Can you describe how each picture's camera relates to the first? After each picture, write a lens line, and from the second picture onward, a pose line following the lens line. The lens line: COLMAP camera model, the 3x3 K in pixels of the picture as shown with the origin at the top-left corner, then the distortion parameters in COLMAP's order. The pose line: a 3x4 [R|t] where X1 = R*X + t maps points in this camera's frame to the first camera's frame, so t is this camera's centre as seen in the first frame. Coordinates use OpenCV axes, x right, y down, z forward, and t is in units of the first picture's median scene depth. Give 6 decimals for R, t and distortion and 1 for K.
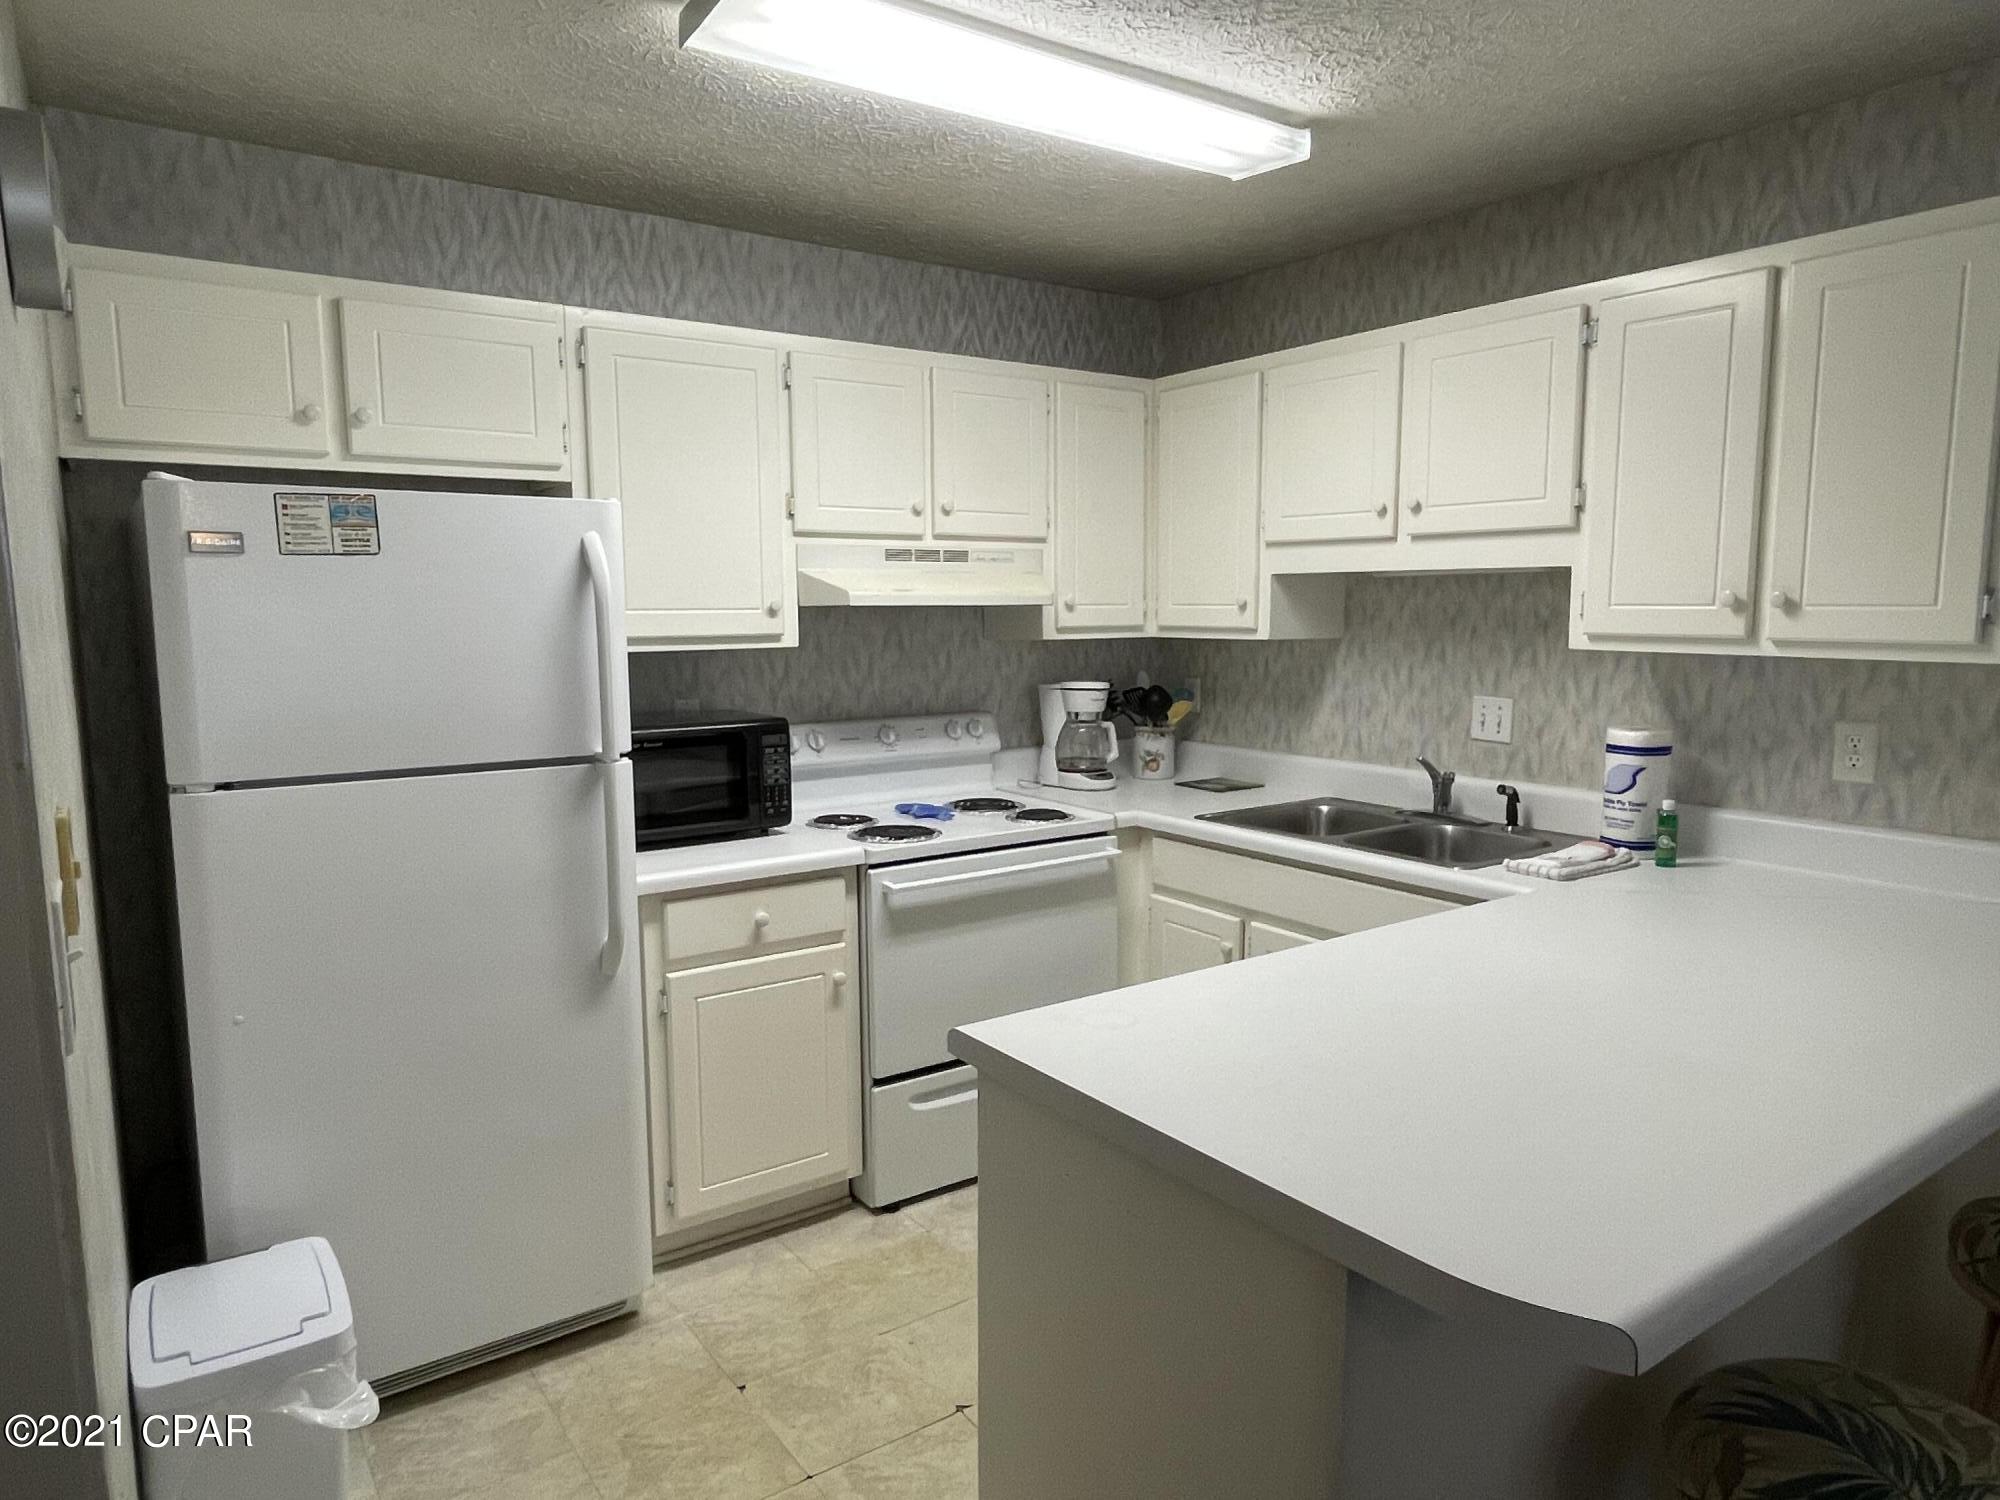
lens RADIAL K [[1255.4, 0, 998.8], [0, 1255.4, 754.9], [0, 0, 1]] dist [-0.005798, 0.001264]
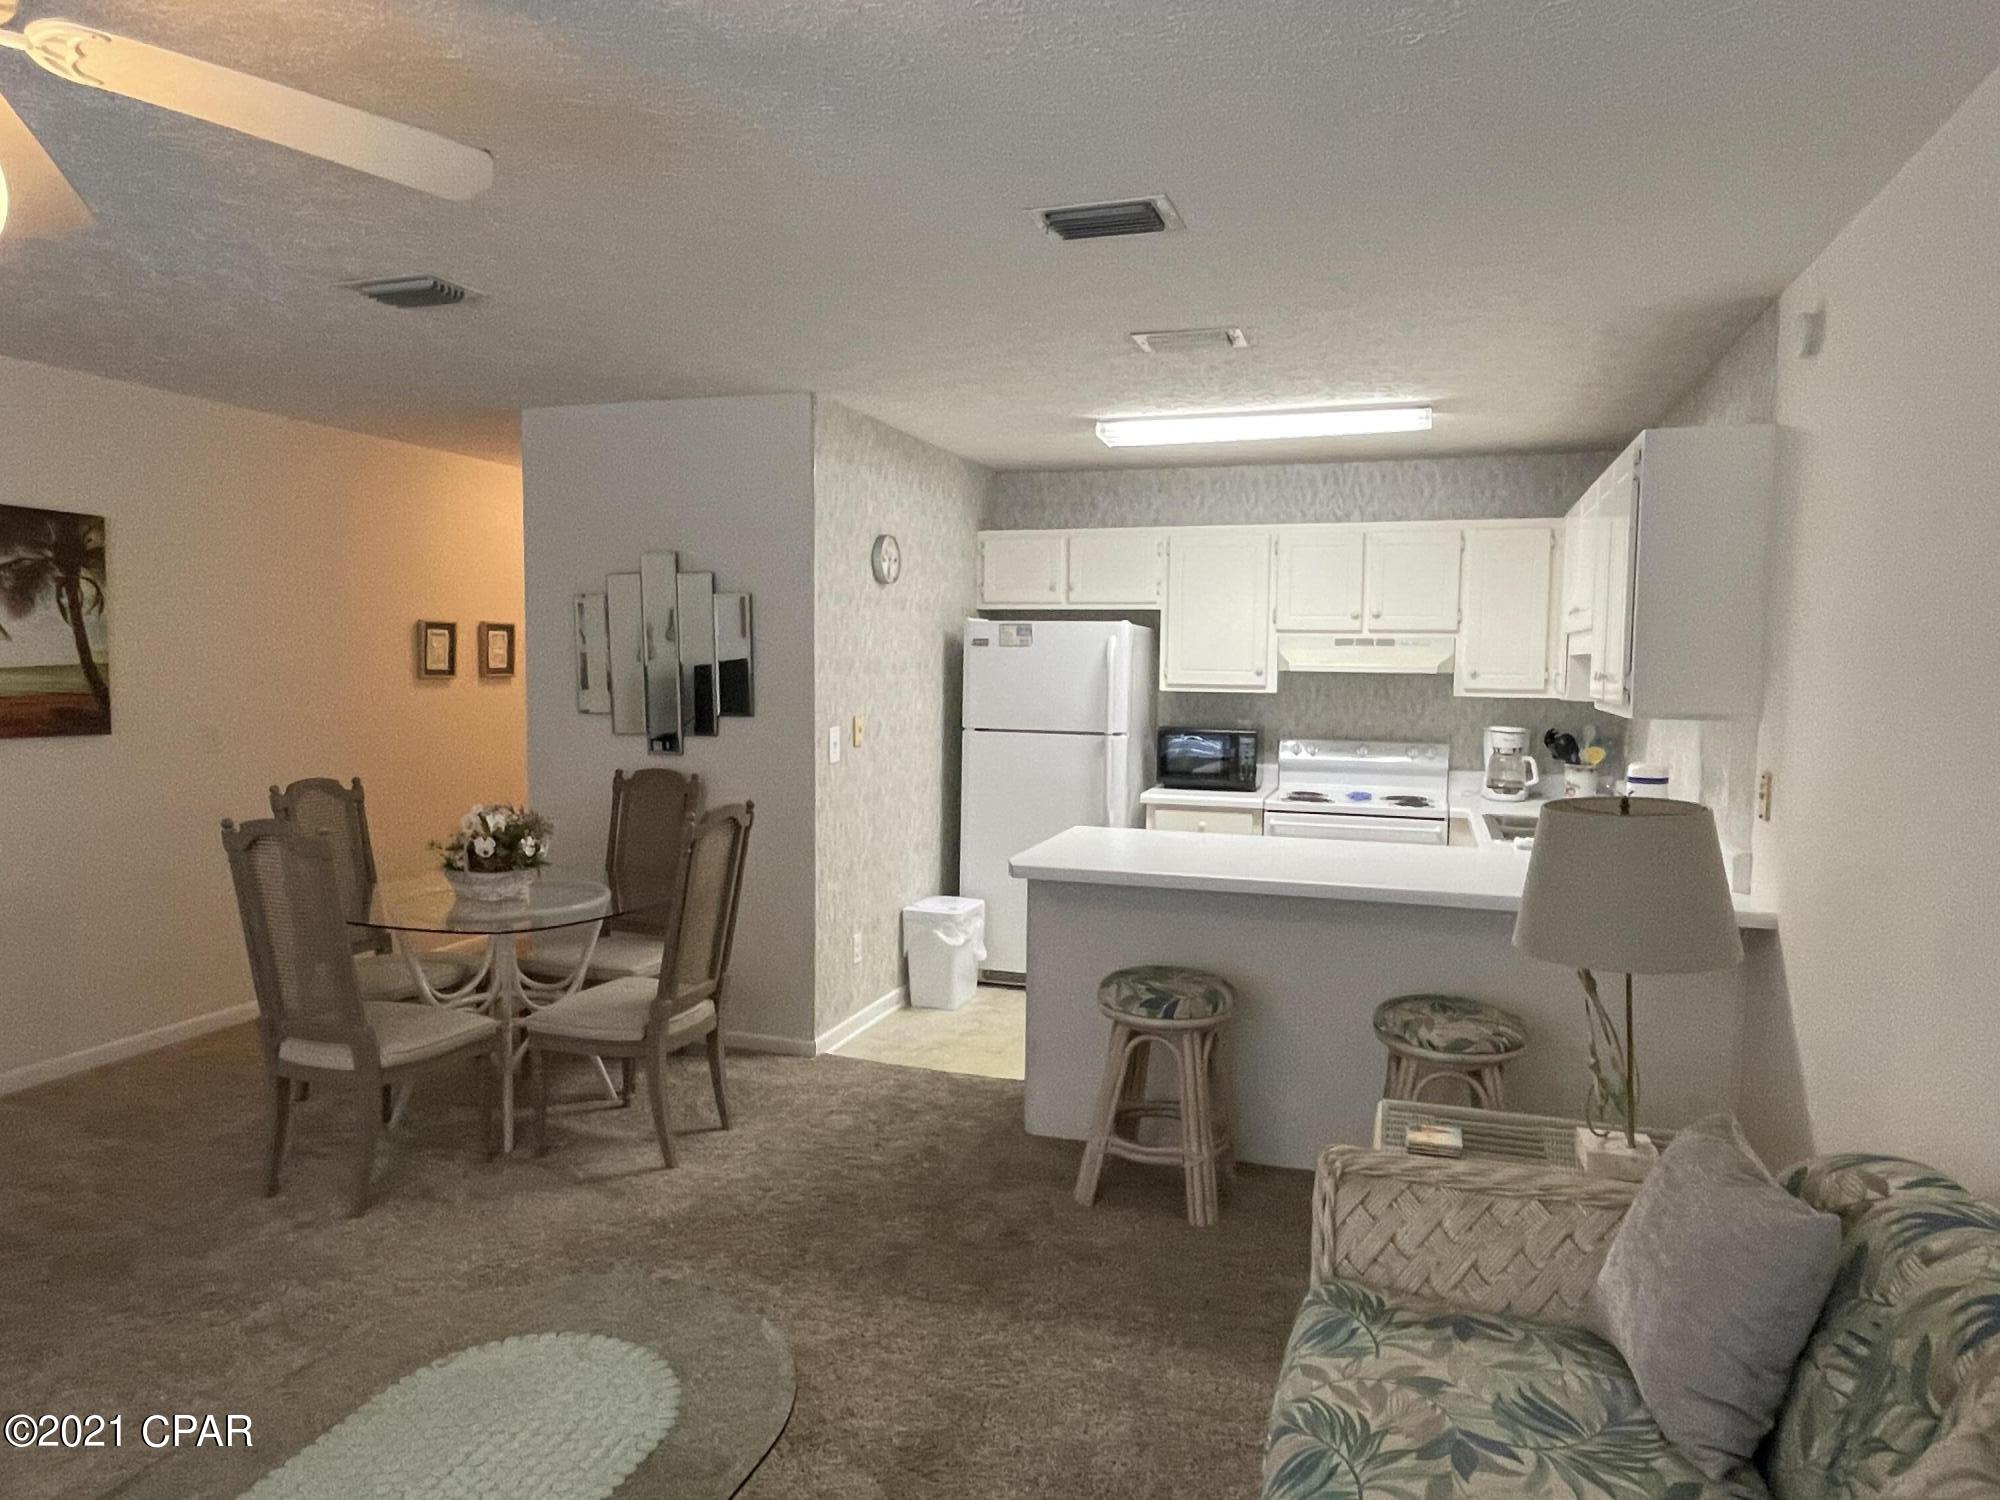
lens RADIAL K [[1255.4, 0, 1003.9], [0, 1255.4, 750.9], [0, 0, 1]] dist [-0.005798, 0.001264]
pose [[0.593795, 0.070058, -0.801560, 1.094343], [-0.112997, 0.993590, 0.003133, 0.037510], [0.796642, 0.088713, 0.597906, -0.404168]]
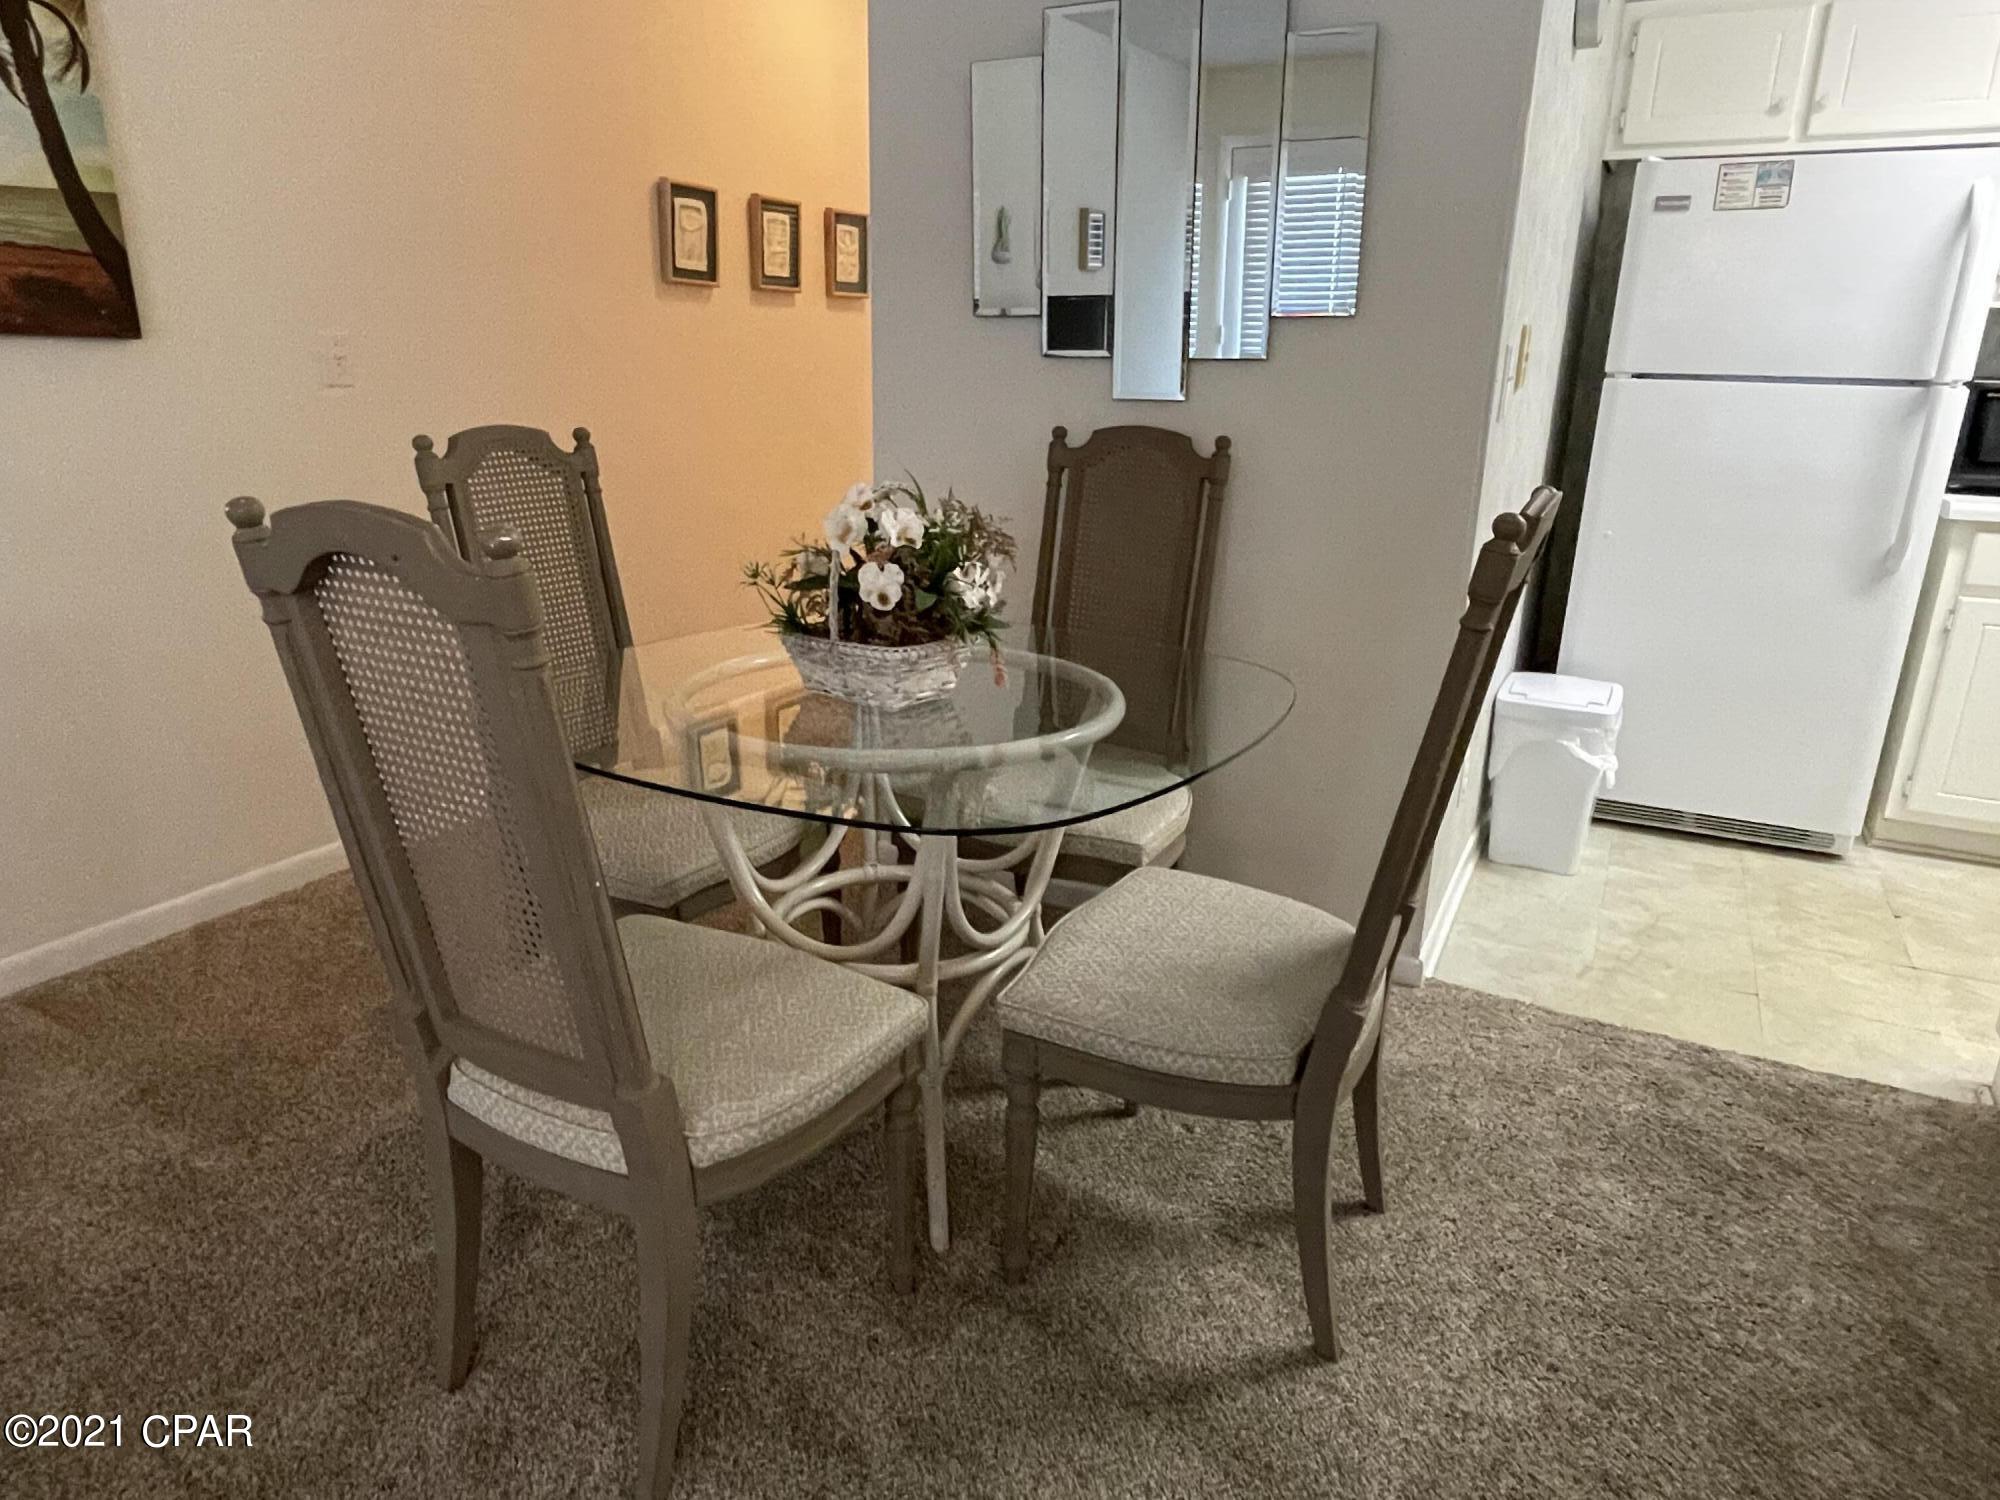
lens RADIAL K [[1255.4, 0, 1007.7], [0, 1255.4, 757.0], [0, 0, 1]] dist [-0.005798, 0.001264]
pose [[0.464325, 0.282582, -0.839375, 0.288655], [-0.129649, 0.959211, 0.251207, 0.123874], [0.876124, -0.007817, 0.482022, -0.269850]]
